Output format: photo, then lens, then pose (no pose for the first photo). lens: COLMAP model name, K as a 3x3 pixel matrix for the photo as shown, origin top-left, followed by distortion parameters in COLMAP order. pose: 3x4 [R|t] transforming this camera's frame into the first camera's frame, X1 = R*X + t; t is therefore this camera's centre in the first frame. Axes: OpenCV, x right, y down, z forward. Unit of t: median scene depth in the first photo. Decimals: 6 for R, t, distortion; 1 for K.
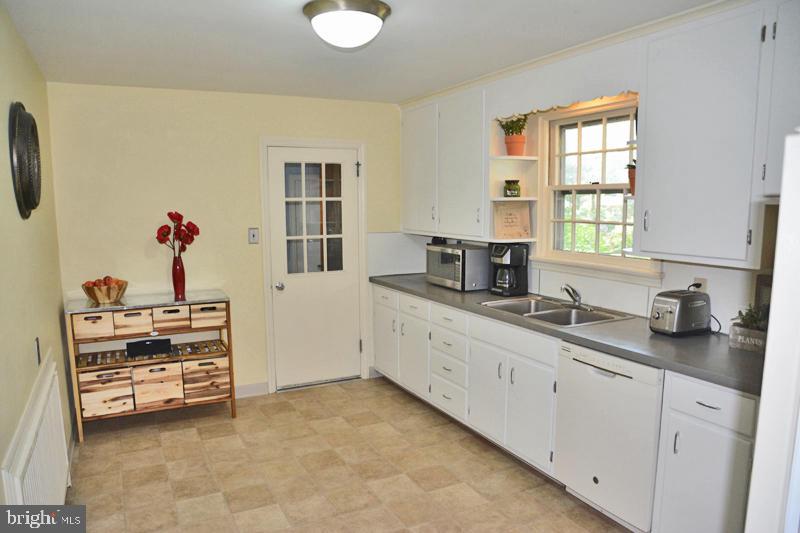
lens RADIAL K [[566.8, 0, 398.1], [0, 566.8, 268.1], [0, 0, 1]] dist [-0.122996, 0.068525]
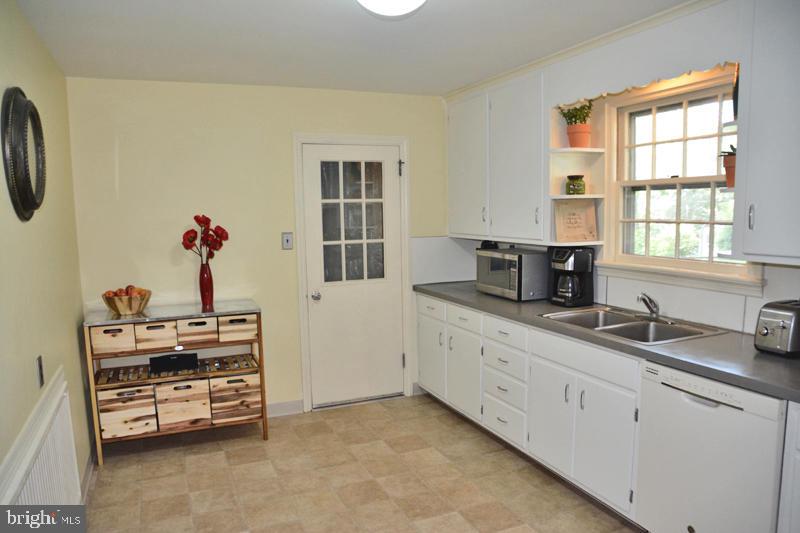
lens RADIAL K [[566.8, 0, 399.8], [0, 566.8, 263.0], [0, 0, 1]] dist [-0.122996, 0.068525]
pose [[0.997949, -0.005378, -0.063782, -0.018306], [0.004037, 0.999768, -0.021148, -0.001091], [0.063880, 0.020847, 0.997740, 0.112483]]
